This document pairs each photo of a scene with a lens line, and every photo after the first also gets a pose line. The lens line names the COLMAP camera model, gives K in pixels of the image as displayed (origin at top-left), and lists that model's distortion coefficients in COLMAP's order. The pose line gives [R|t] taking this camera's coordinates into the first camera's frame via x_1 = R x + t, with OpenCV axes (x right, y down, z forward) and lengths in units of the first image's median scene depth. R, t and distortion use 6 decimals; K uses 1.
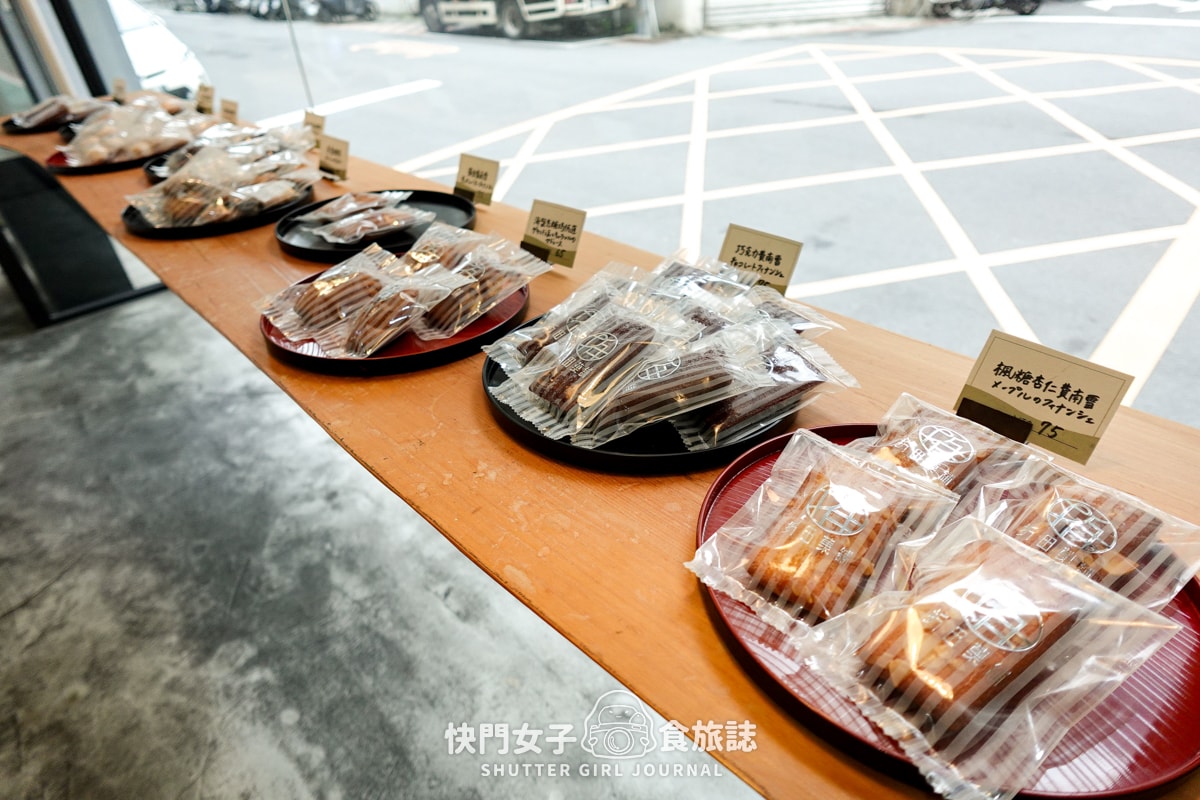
lens RADIAL K [[659.0, 0, 600.0], [0, 659.0, 400.0], [0, 0, 1]] dist [-0.005884, 0.000097]
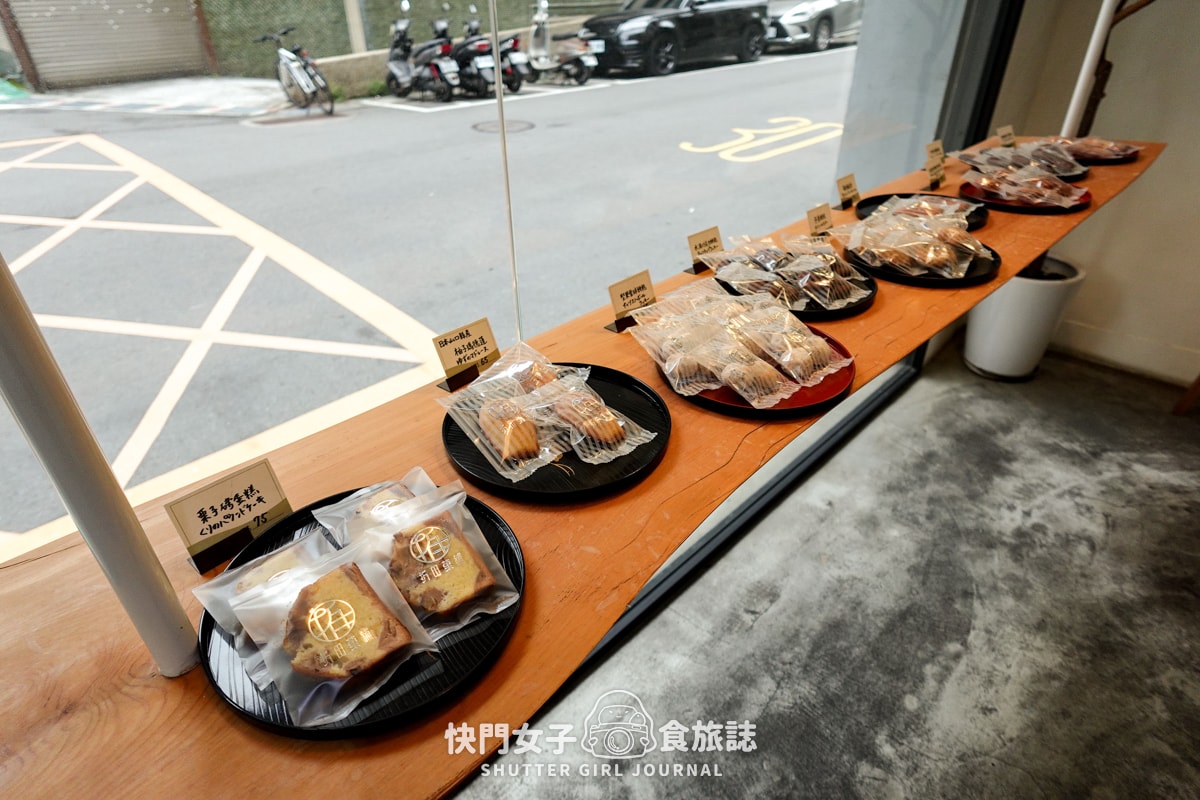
lens RADIAL K [[659.0, 0, 600.0], [0, 659.0, 400.0], [0, 0, 1]] dist [-0.005884, 0.000097]
pose [[0.014595, -0.509251, 0.860495, -1.079402], [0.590850, 0.698658, 0.403452, -0.583084], [-0.806649, 0.502535, 0.311087, 0.753159]]
